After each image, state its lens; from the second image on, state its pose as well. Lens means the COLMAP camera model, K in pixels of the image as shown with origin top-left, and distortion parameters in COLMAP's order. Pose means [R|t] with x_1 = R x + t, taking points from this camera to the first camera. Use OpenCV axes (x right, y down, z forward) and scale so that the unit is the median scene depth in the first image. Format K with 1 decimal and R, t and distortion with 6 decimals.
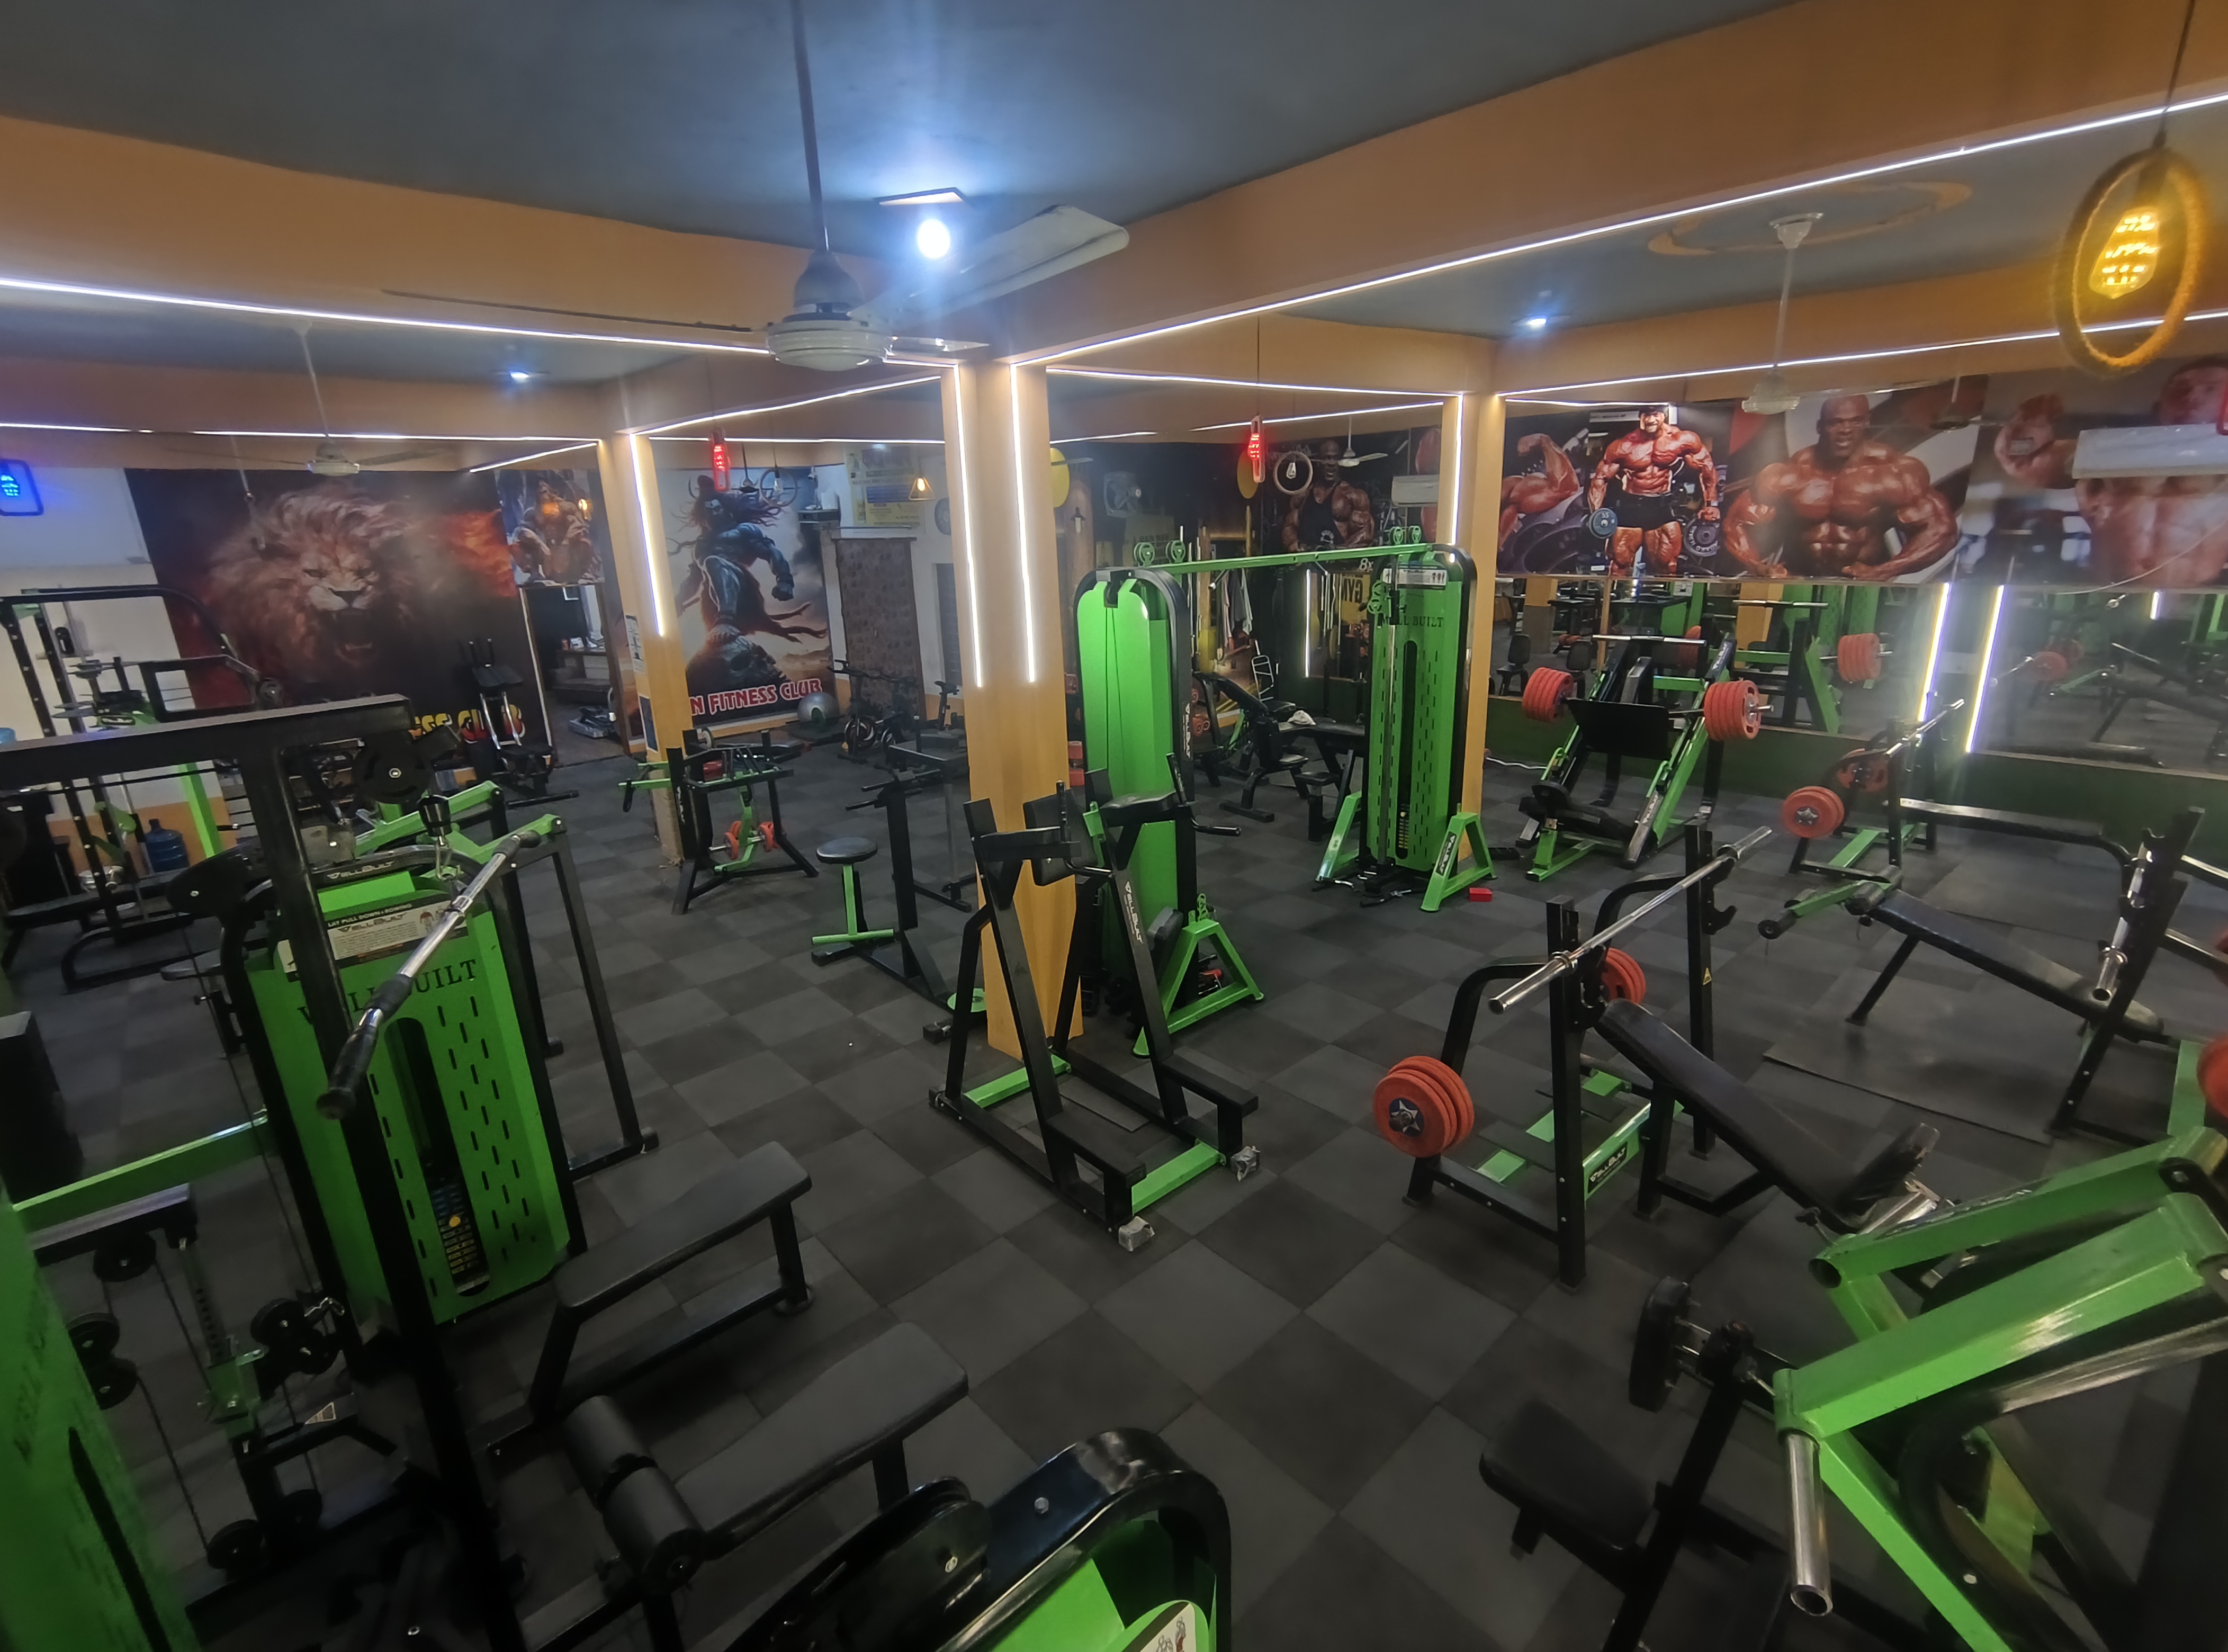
lens RADIAL K [[1004.8, 0, 1104.6], [0, 1004.8, 831.4], [0, 0, 1]] dist [-0.001215, -0.000429]
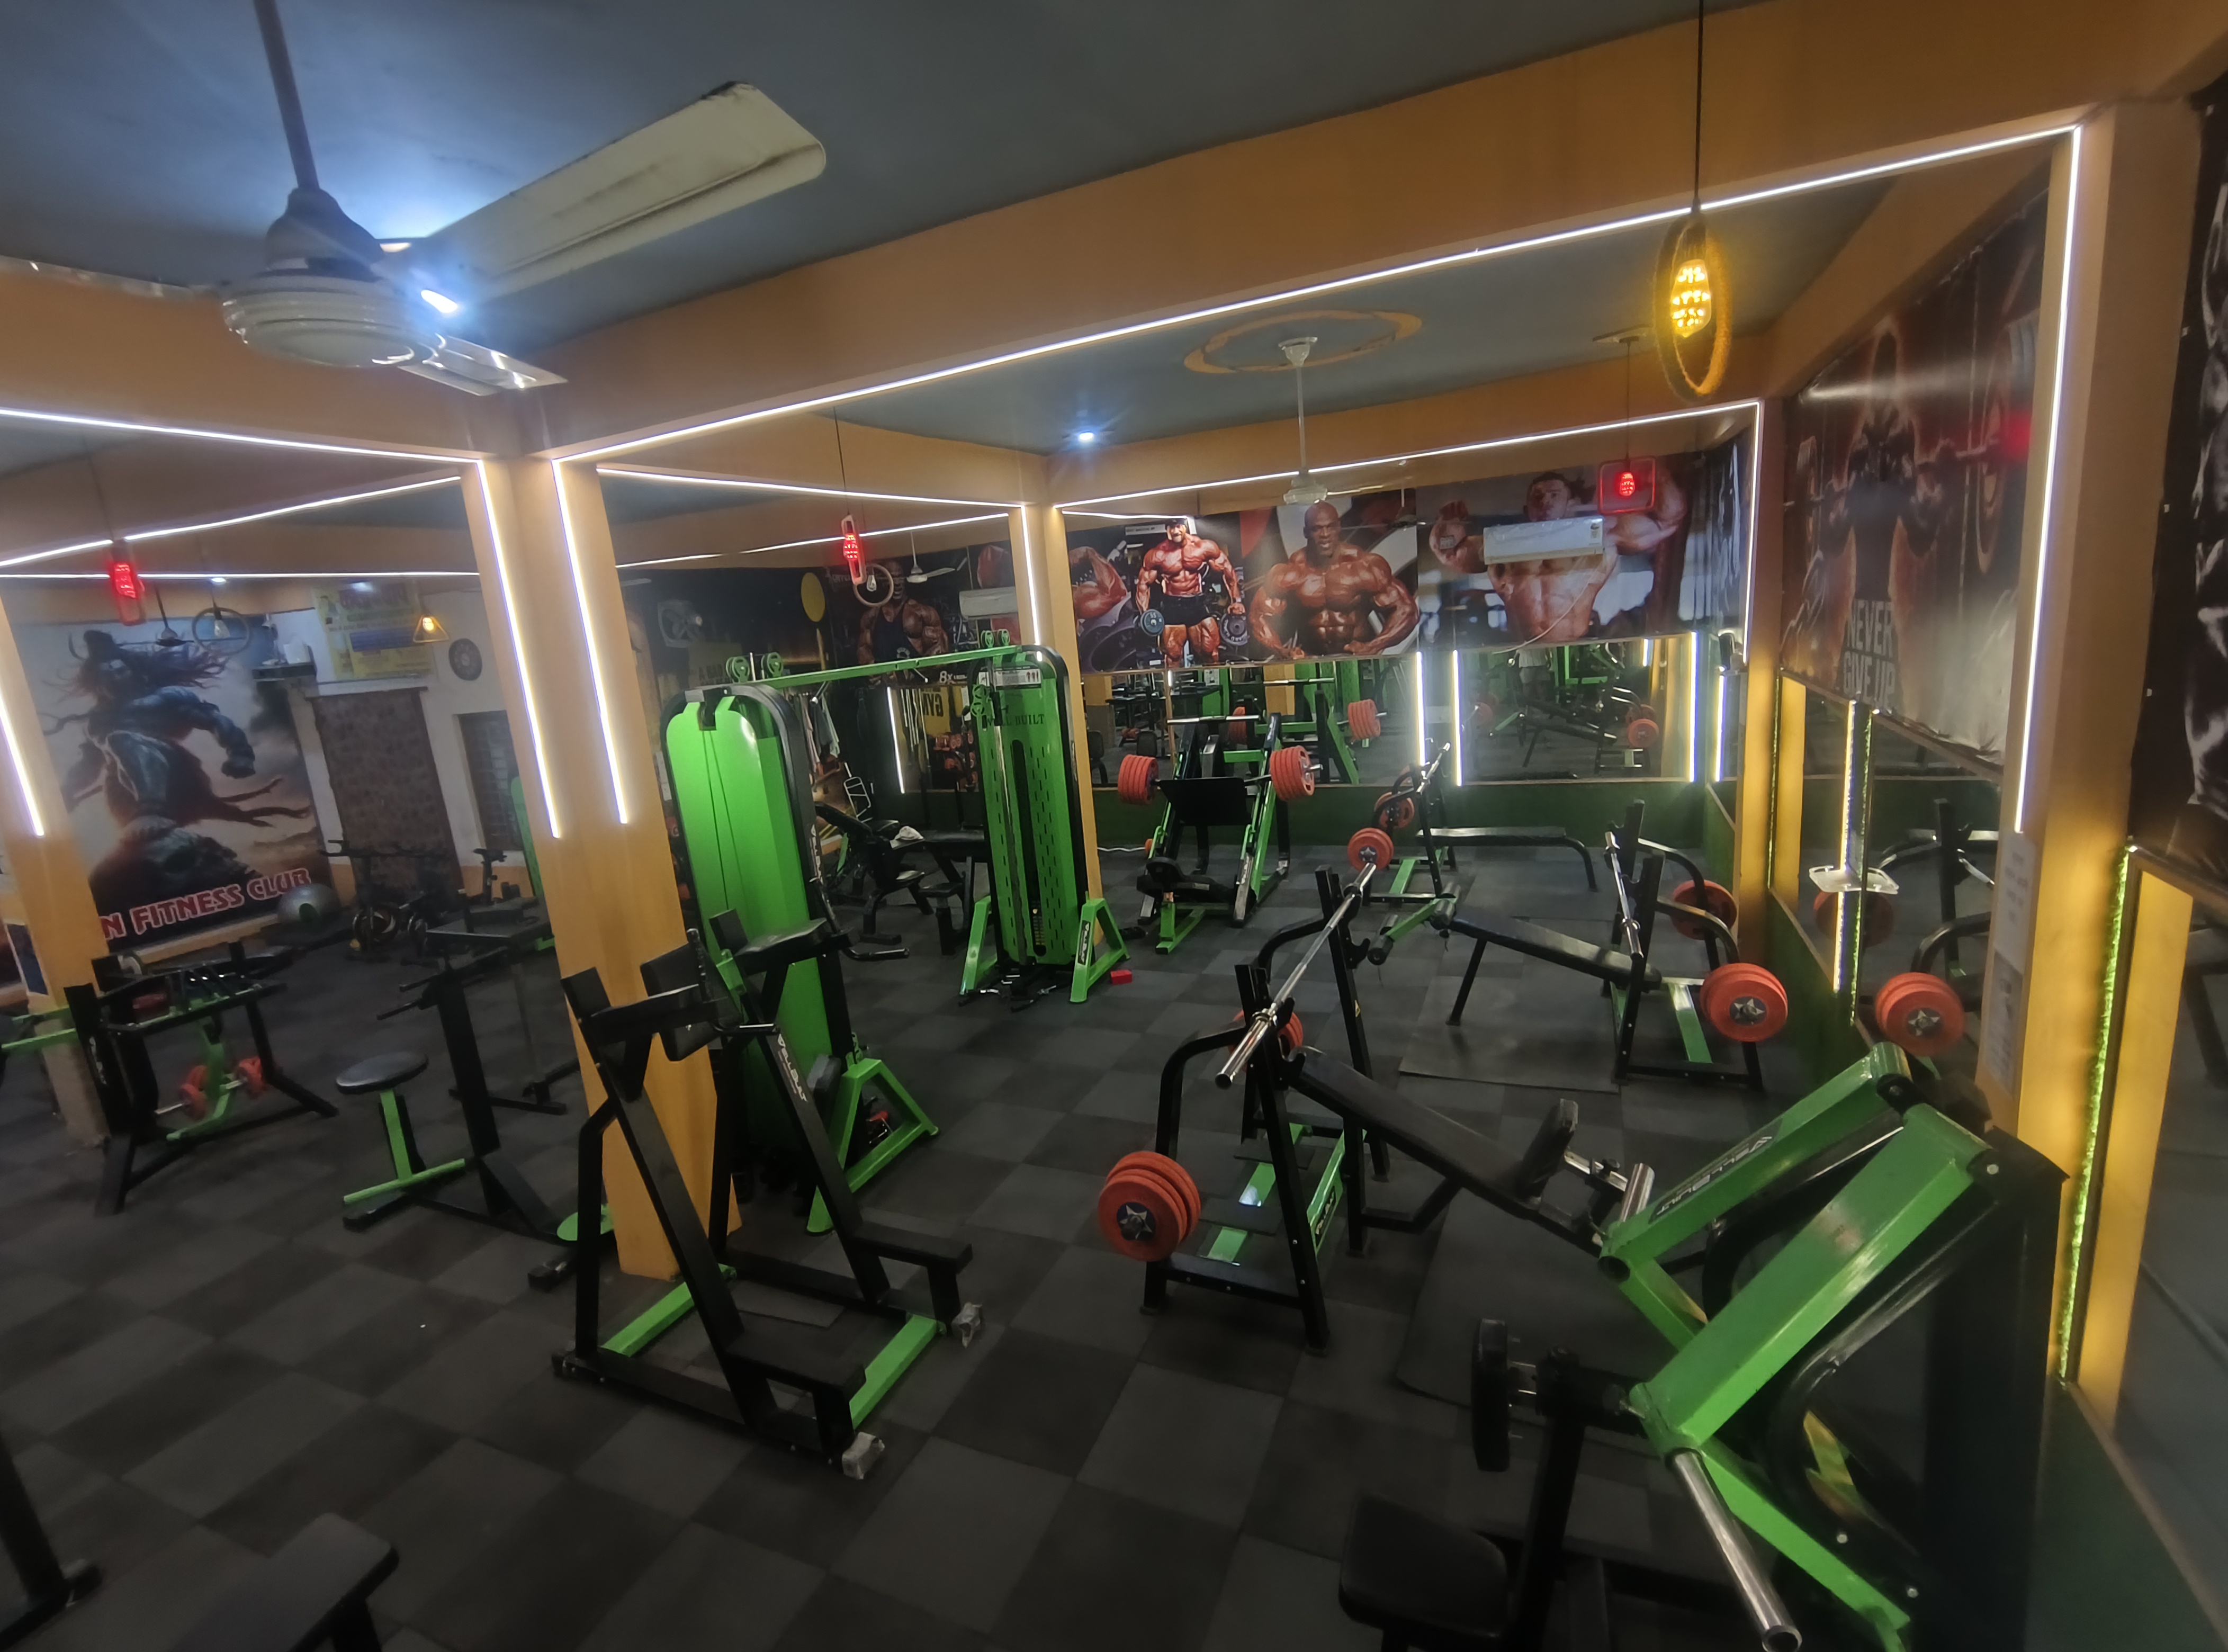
lens RADIAL K [[1008.5, 0, 1090.9], [0, 1008.5, 832.6], [0, 0, 1]] dist [-0.014534, 0.014685]
pose [[0.914708, -0.133252, 0.381514, -0.026568], [0.177765, 0.980503, -0.083741, -0.000075], [-0.362917, 0.144419, 0.920562, 0.054966]]
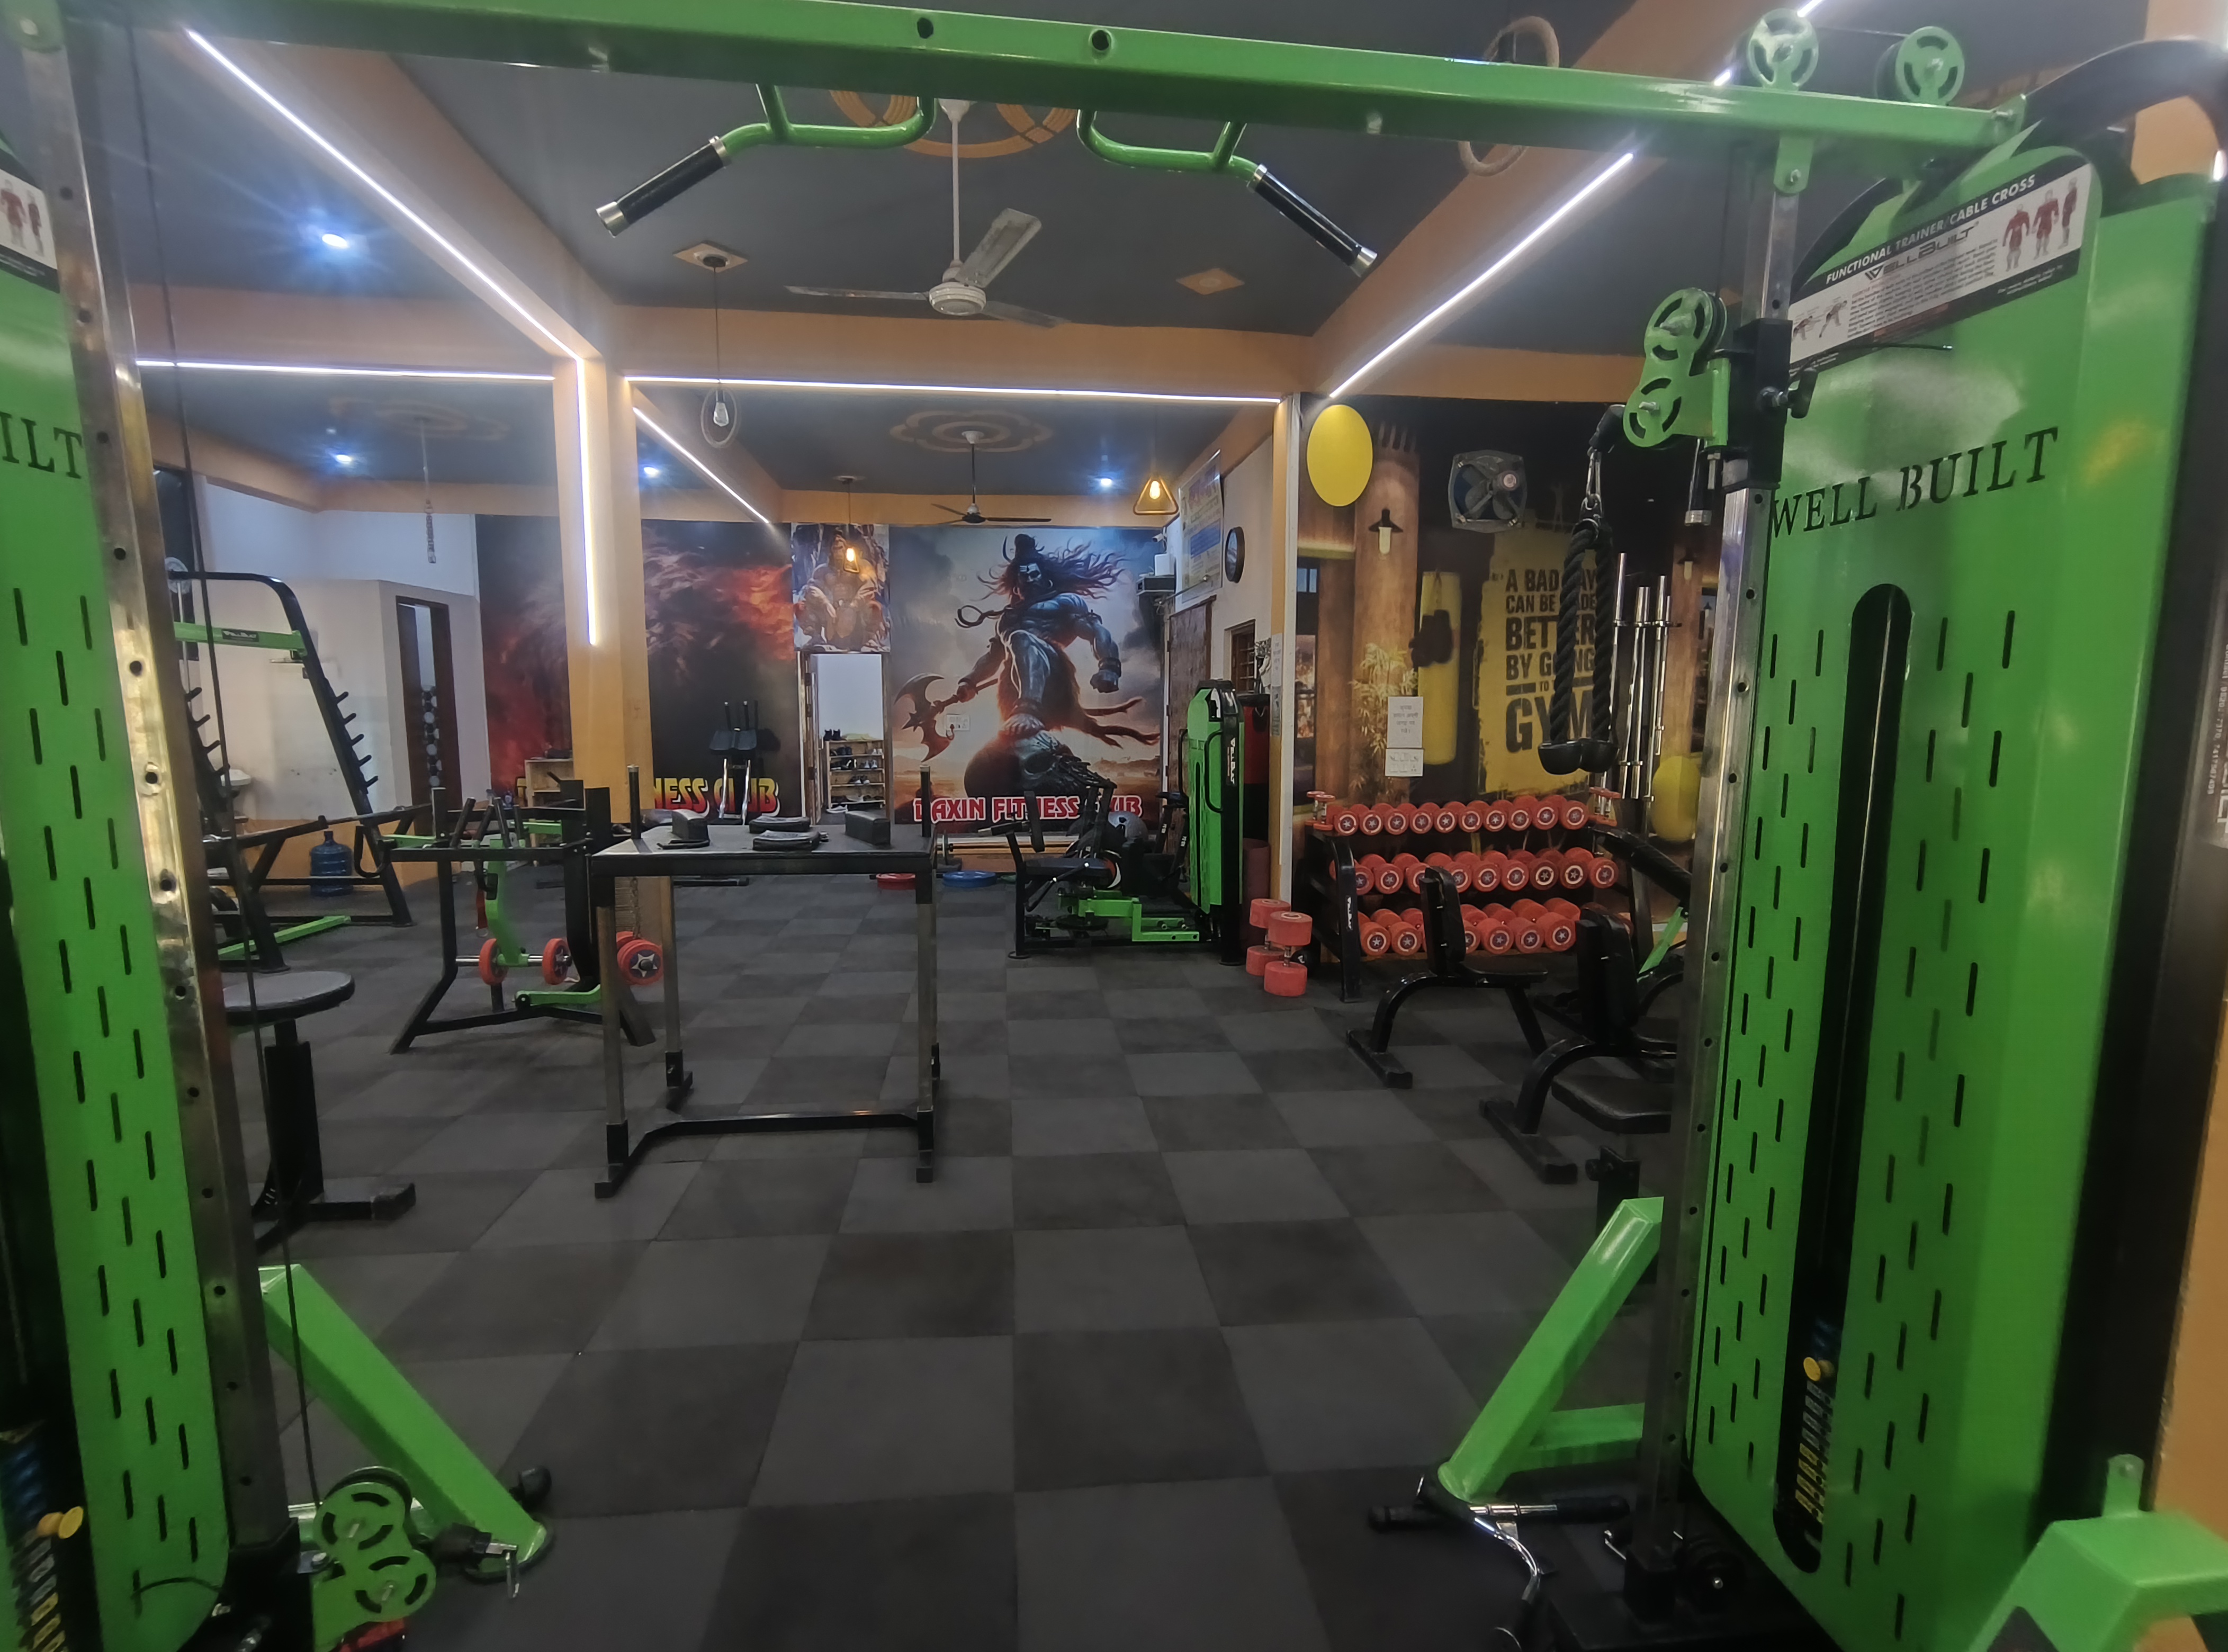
lens RADIAL K [[1027.7, 0, 1107.4], [0, 1027.7, 832.2], [0, 0, 1]] dist [-0.002016, -0.000019]
pose [[0.815360, 0.113047, -0.567810, 0.320597], [-0.207102, 0.972806, -0.103714, -0.087401], [0.540645, 0.202159, 0.816600, 0.789768]]
